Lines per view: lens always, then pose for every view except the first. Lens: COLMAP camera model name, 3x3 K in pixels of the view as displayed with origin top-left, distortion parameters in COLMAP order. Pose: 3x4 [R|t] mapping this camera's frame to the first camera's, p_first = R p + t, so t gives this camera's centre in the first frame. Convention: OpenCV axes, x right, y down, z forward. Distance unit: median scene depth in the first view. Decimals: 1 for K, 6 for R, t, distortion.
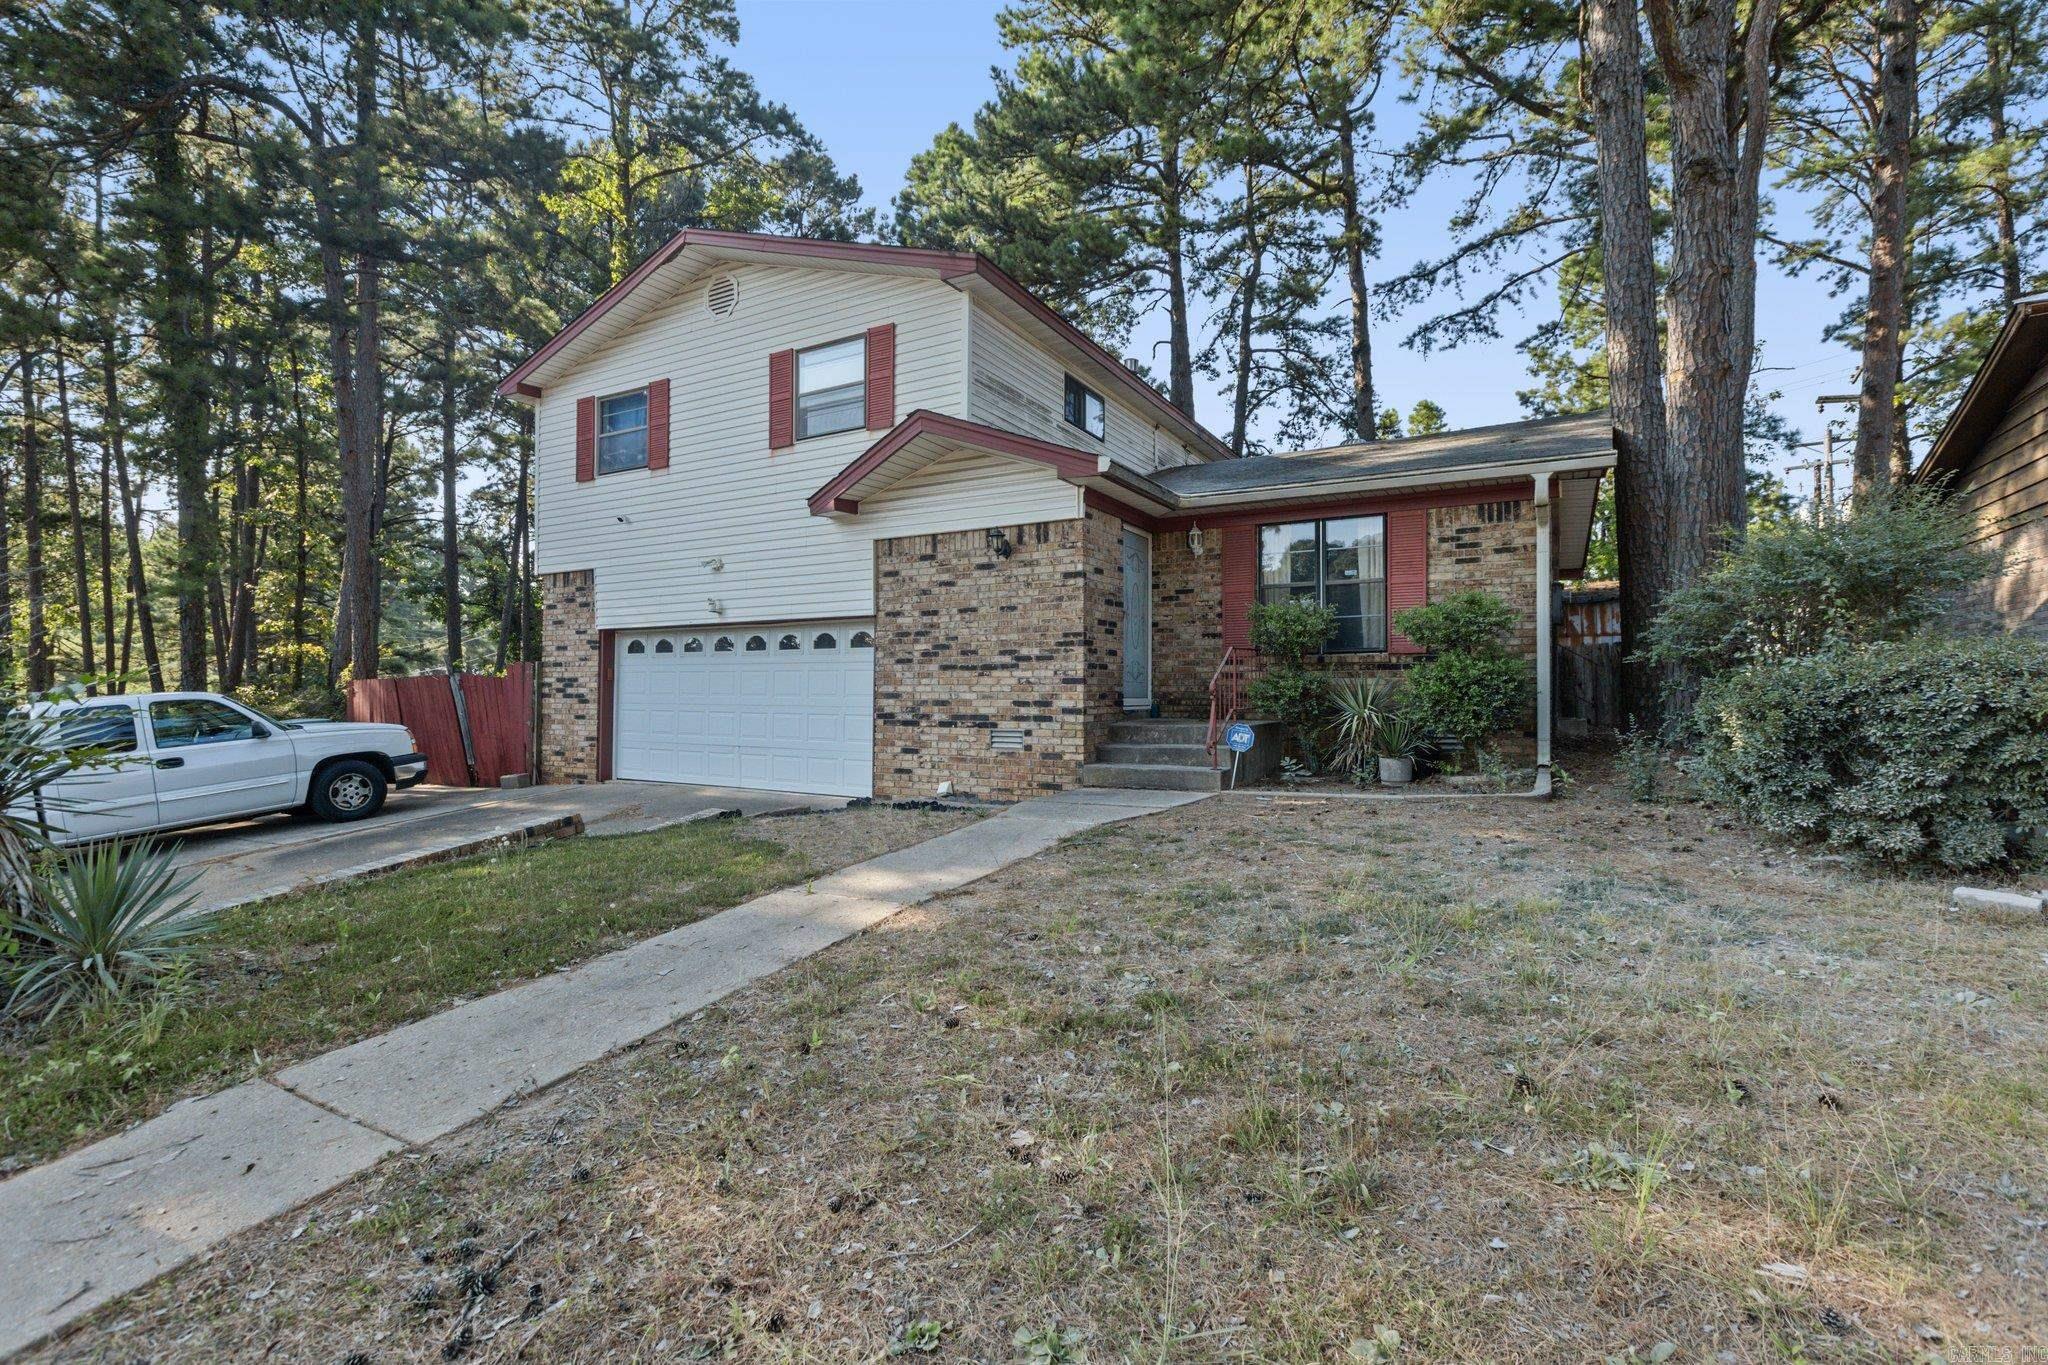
lens RADIAL K [[878.3, 0, 958.8], [0, 878.3, 640.7], [0, 0, 1]] dist [0.001901, -0.000072]
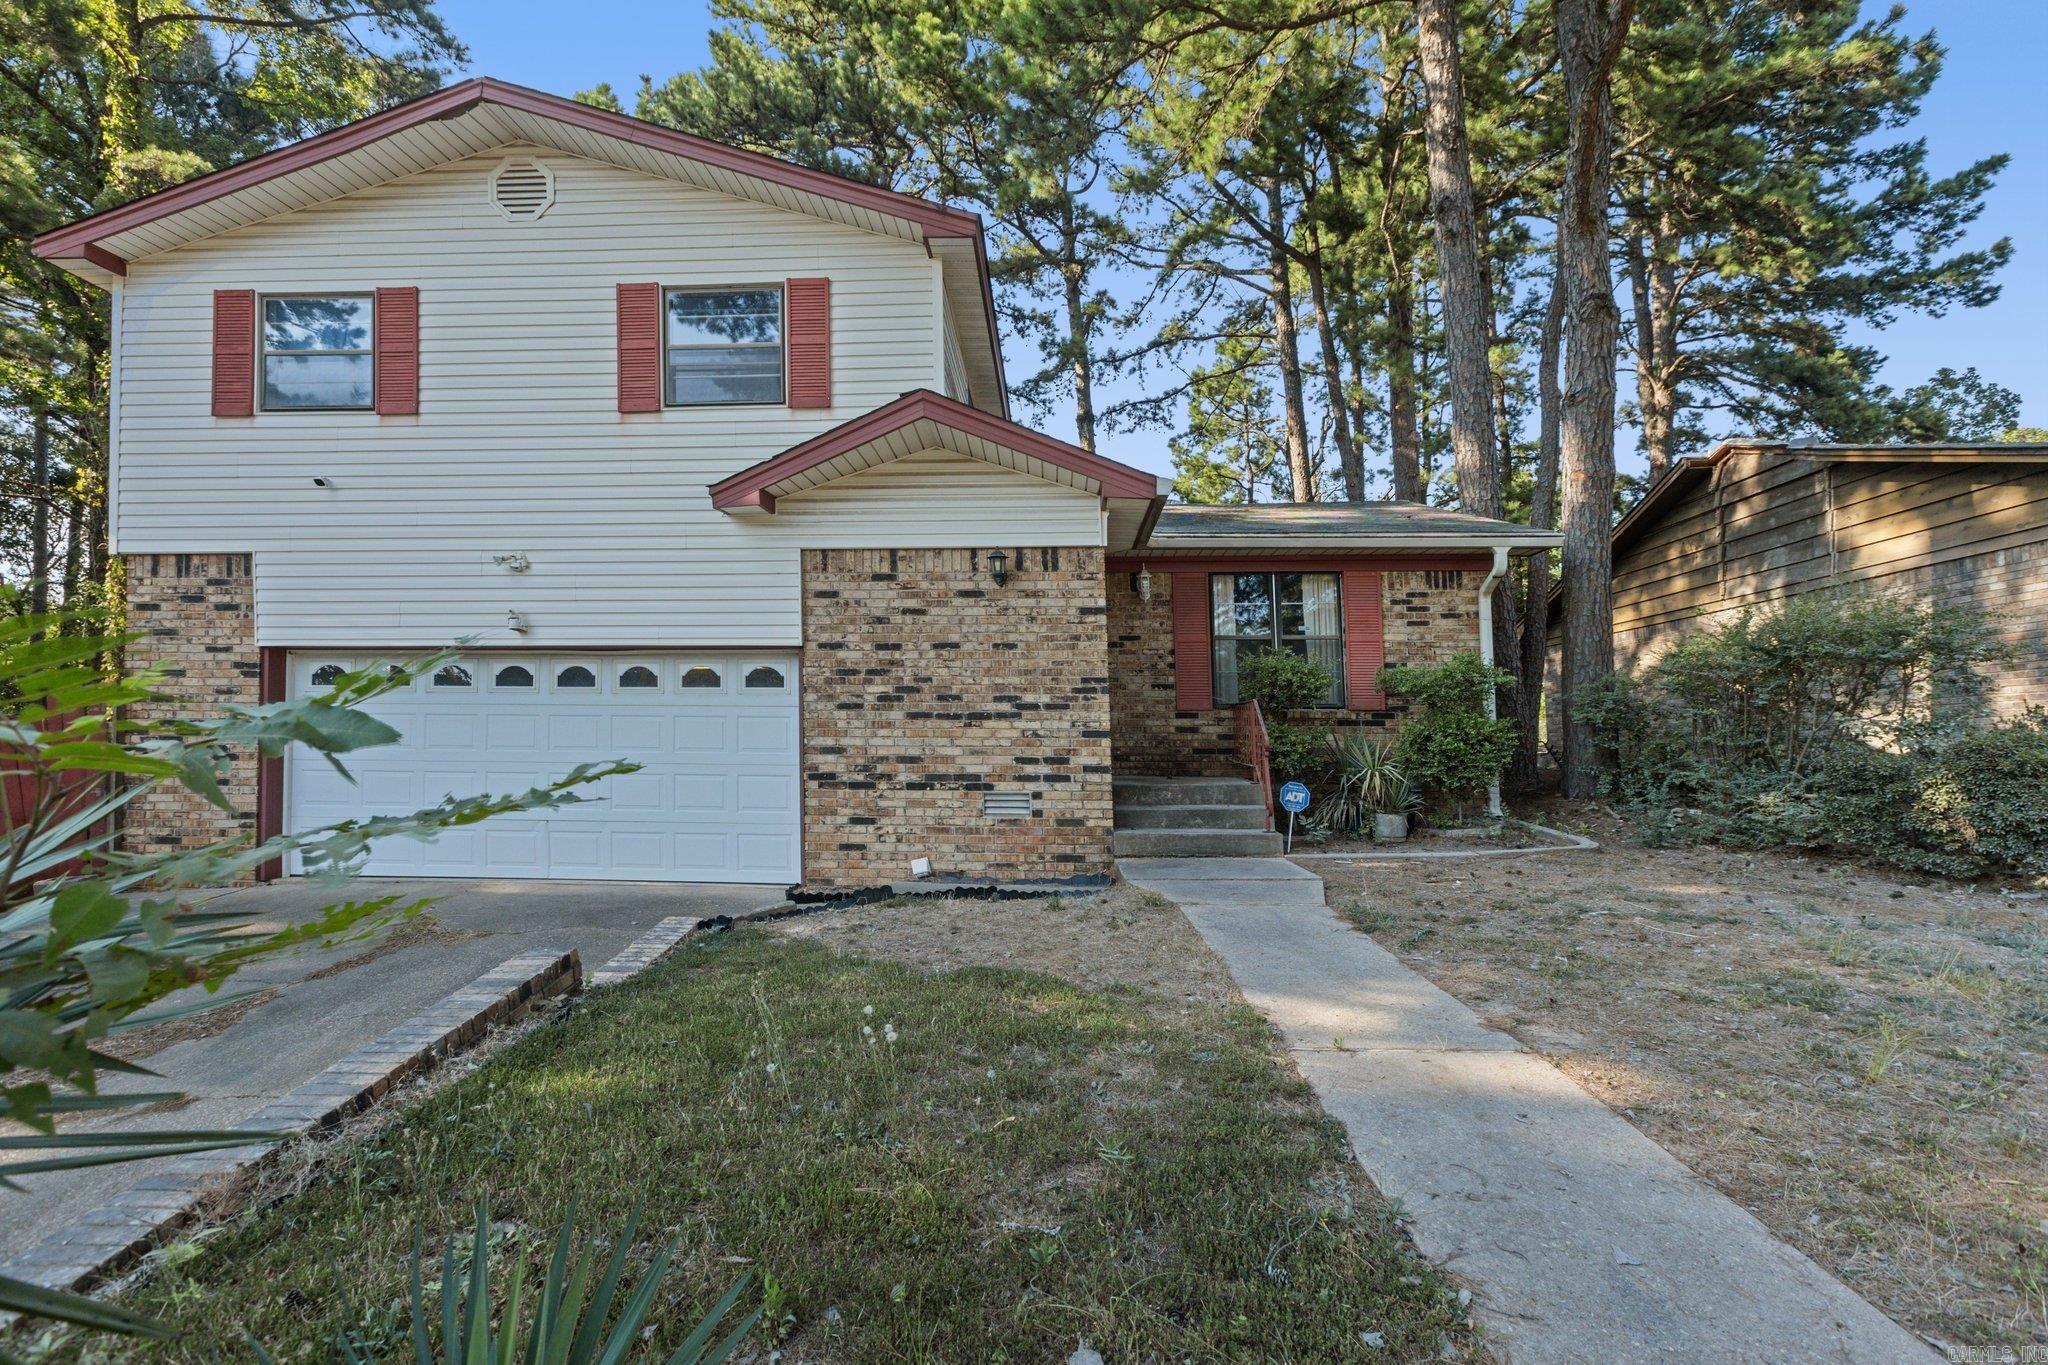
lens RADIAL K [[915.3, 0, 1018.2], [0, 915.3, 678.7], [0, 0, 1]] dist [0.003671, -0.000919]
pose [[0.896108, 0.037139, 0.442280, -0.271517], [-0.031248, 0.999299, -0.020600, 0.010125], [-0.442735, 0.004640, 0.896641, 0.186731]]
